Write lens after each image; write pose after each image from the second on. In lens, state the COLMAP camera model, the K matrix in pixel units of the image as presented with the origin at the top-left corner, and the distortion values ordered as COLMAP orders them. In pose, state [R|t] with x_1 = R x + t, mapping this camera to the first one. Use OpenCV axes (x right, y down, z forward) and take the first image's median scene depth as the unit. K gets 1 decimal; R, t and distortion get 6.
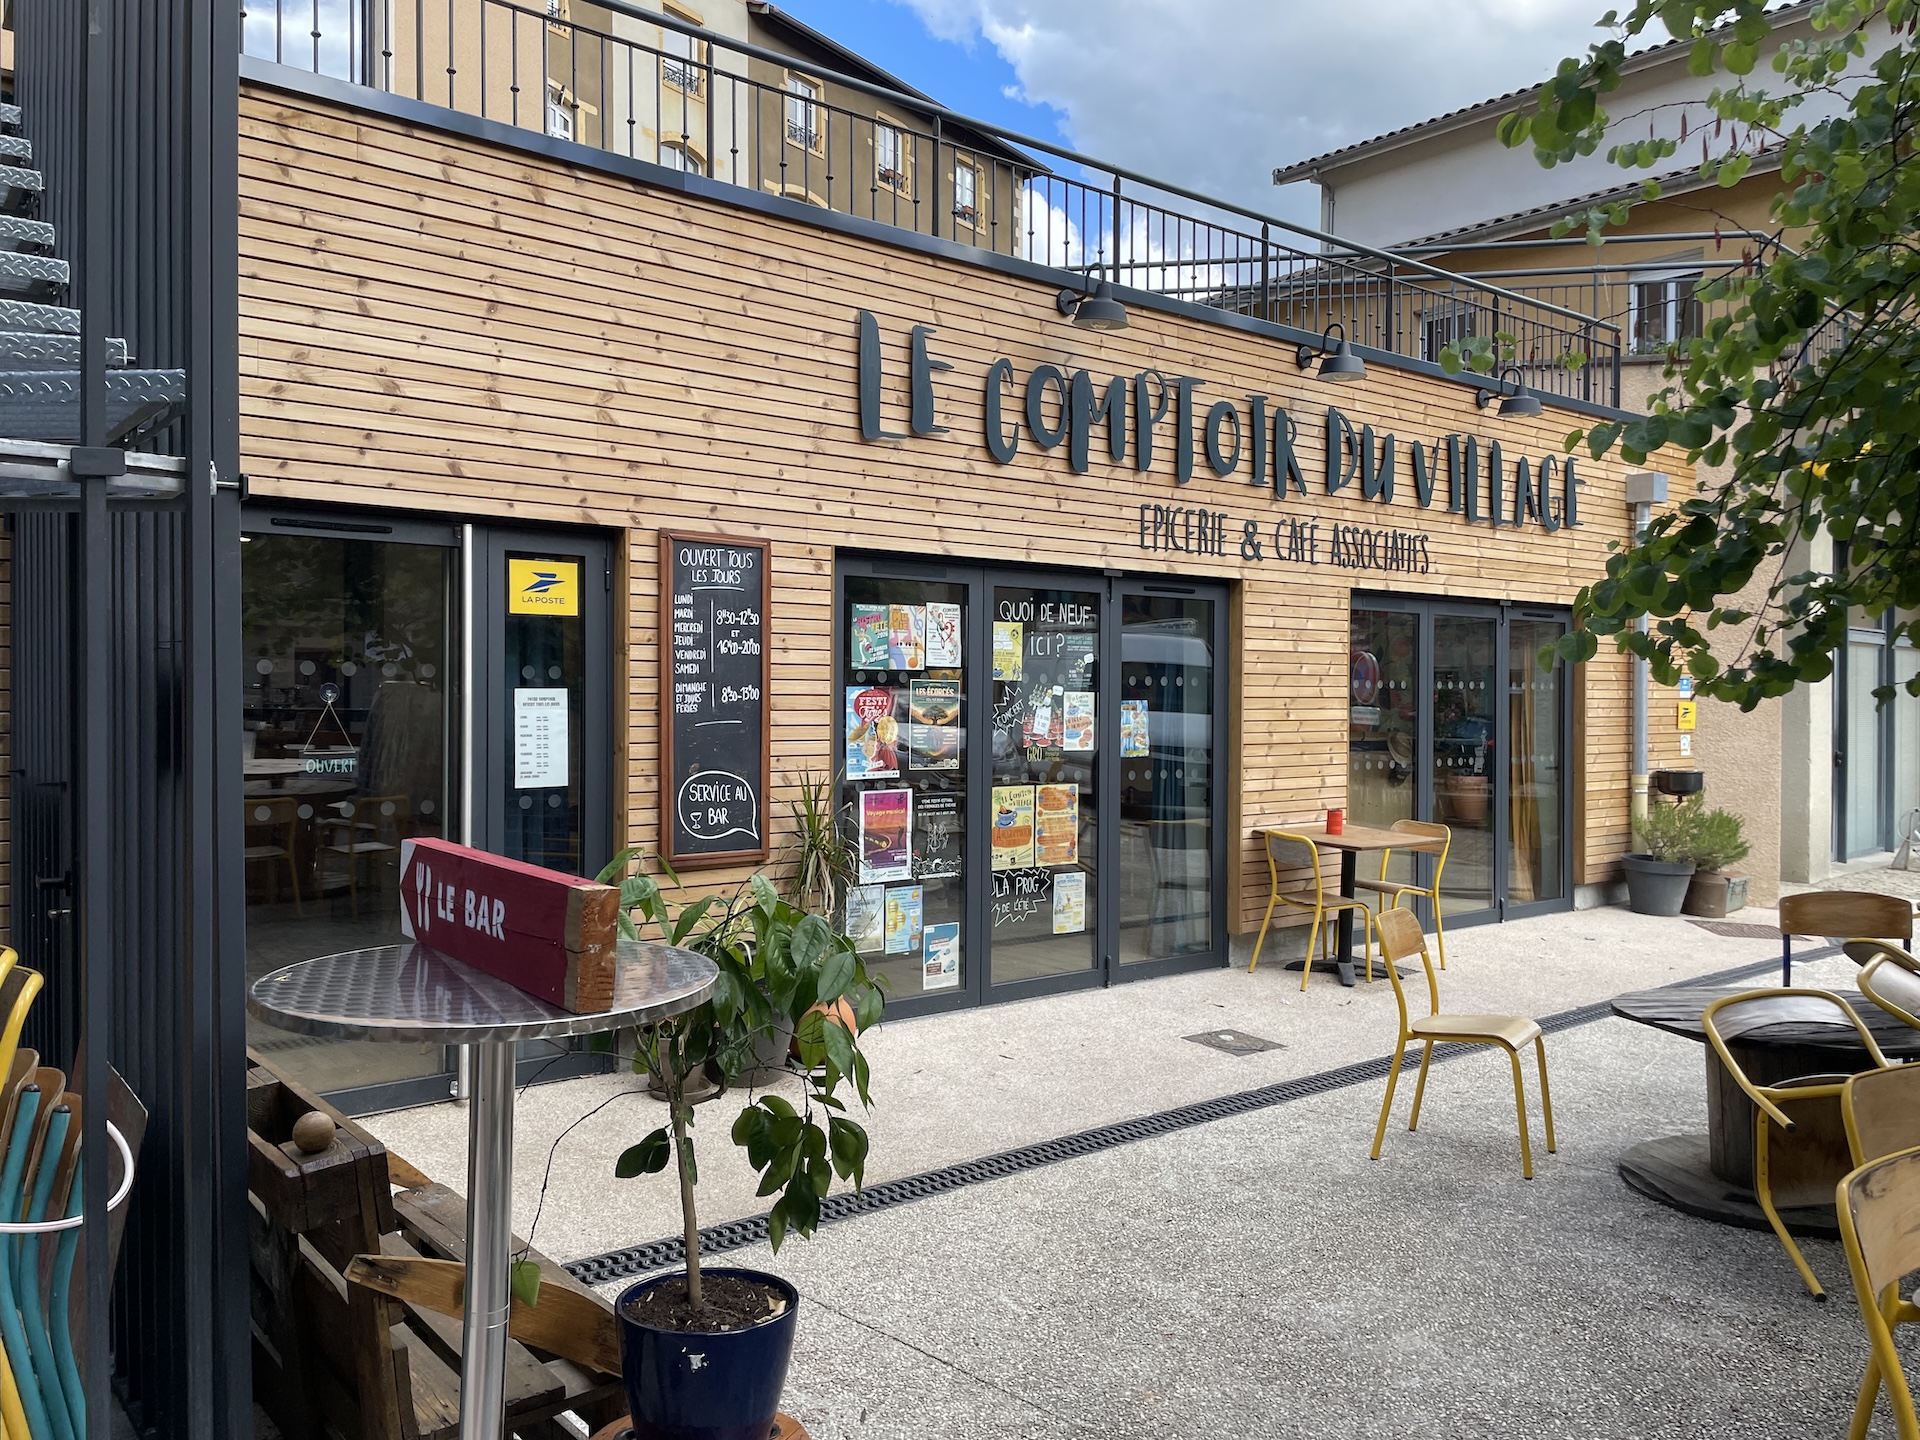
lens RADIAL K [[1447.6, 0, 959.4], [0, 1447.6, 722.9], [0, 0, 1]] dist [0.072805, -0.000521]
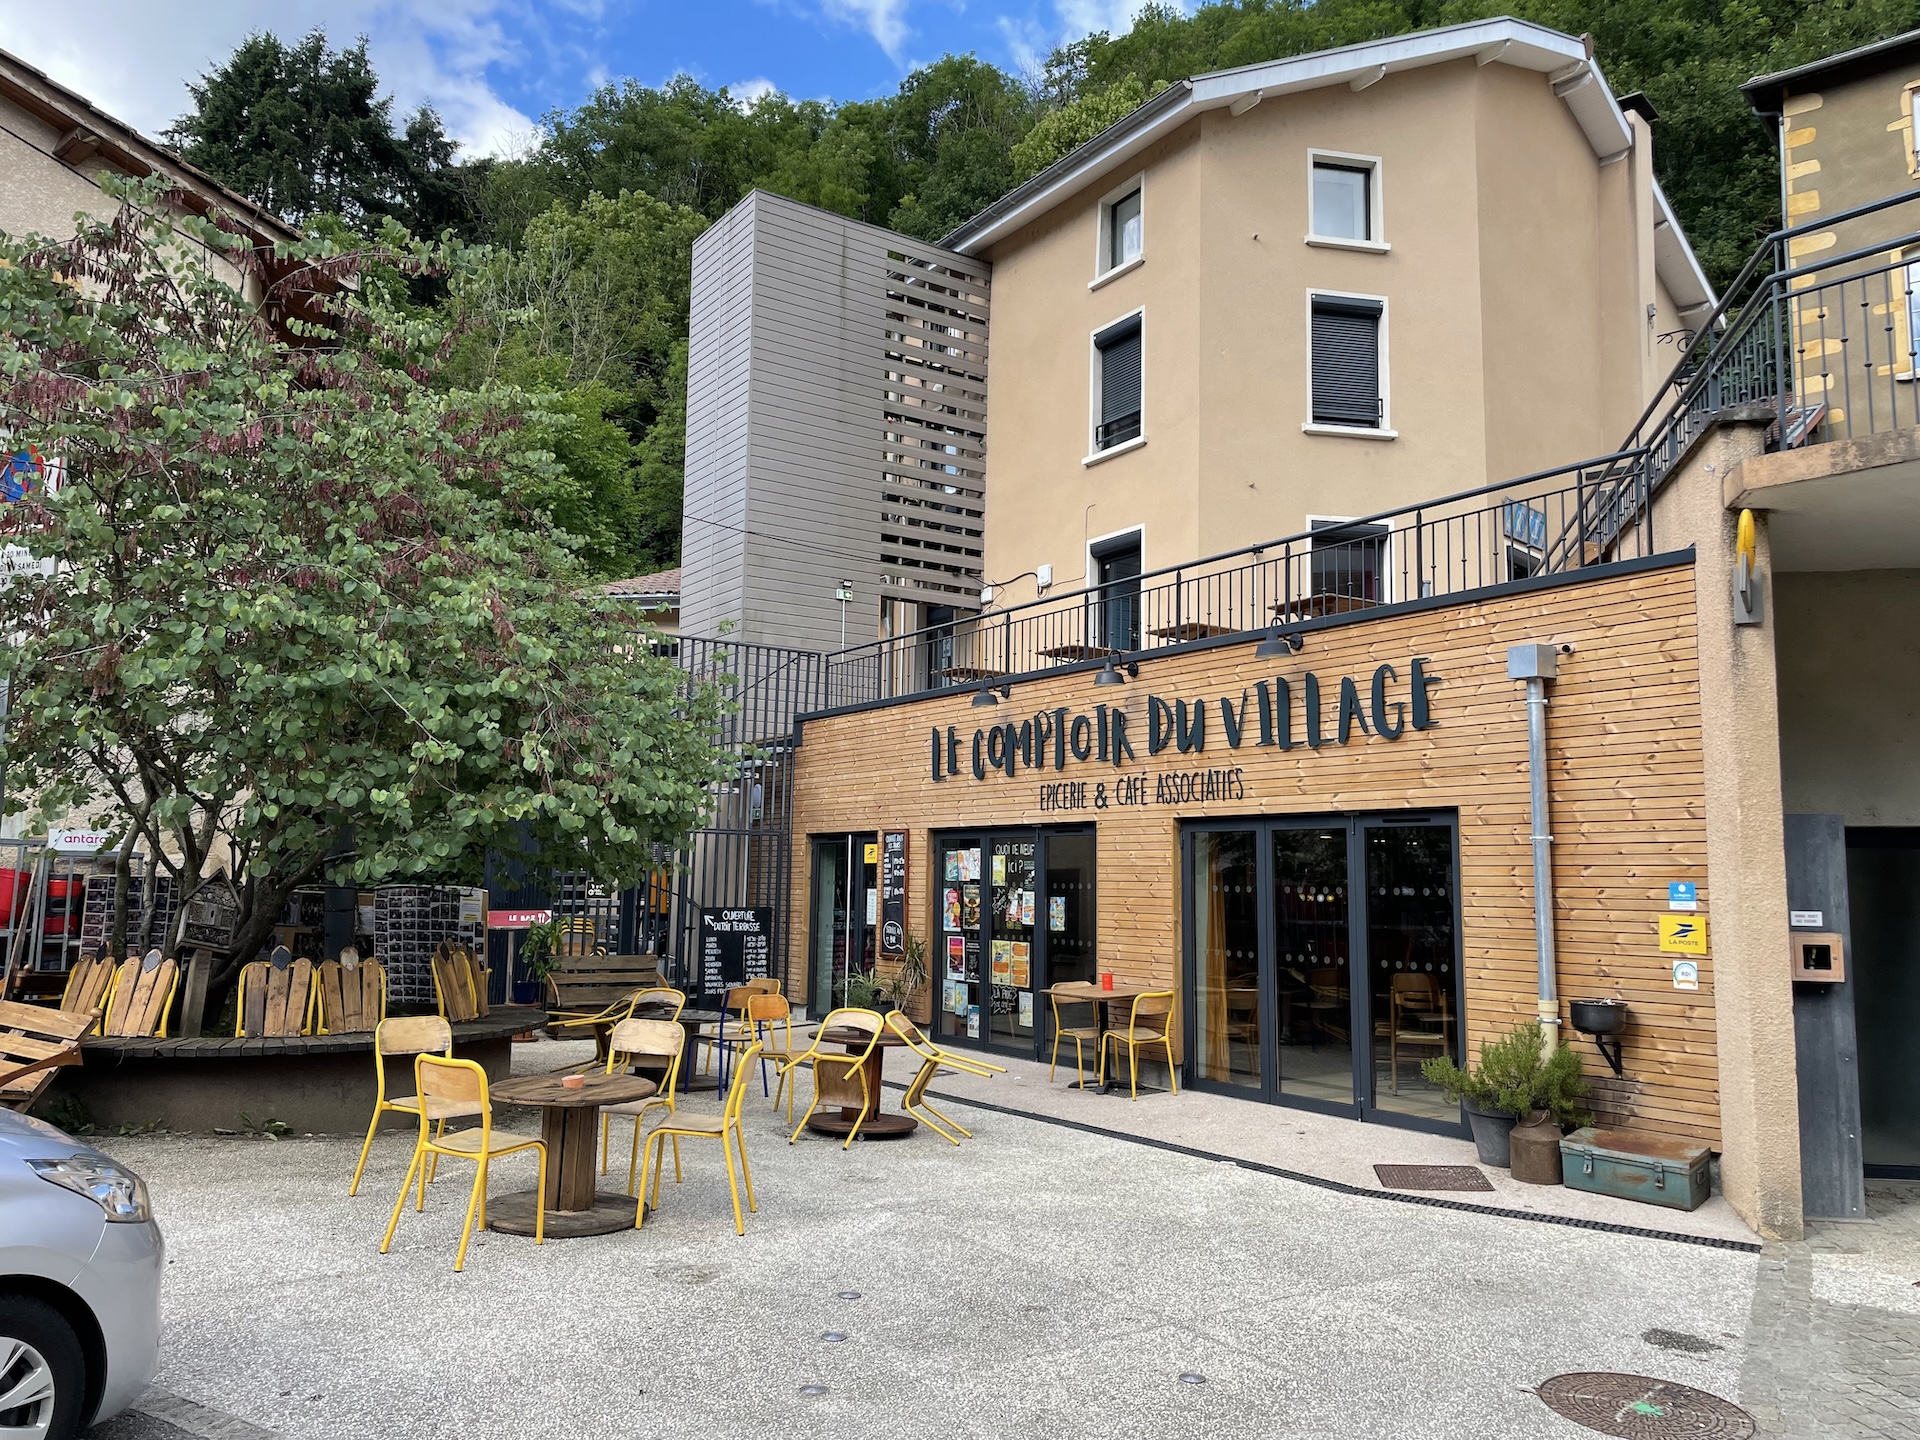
lens RADIAL K [[1447.6, 0, 961.2], [0, 1447.6, 712.8], [0, 0, 1]] dist [0.072805, -0.000521]
pose [[-0.072853, -0.122901, -0.989741, 1.924852], [-0.031852, 0.992159, -0.120857, -0.021645], [0.996834, 0.022720, -0.076197, 1.047706]]
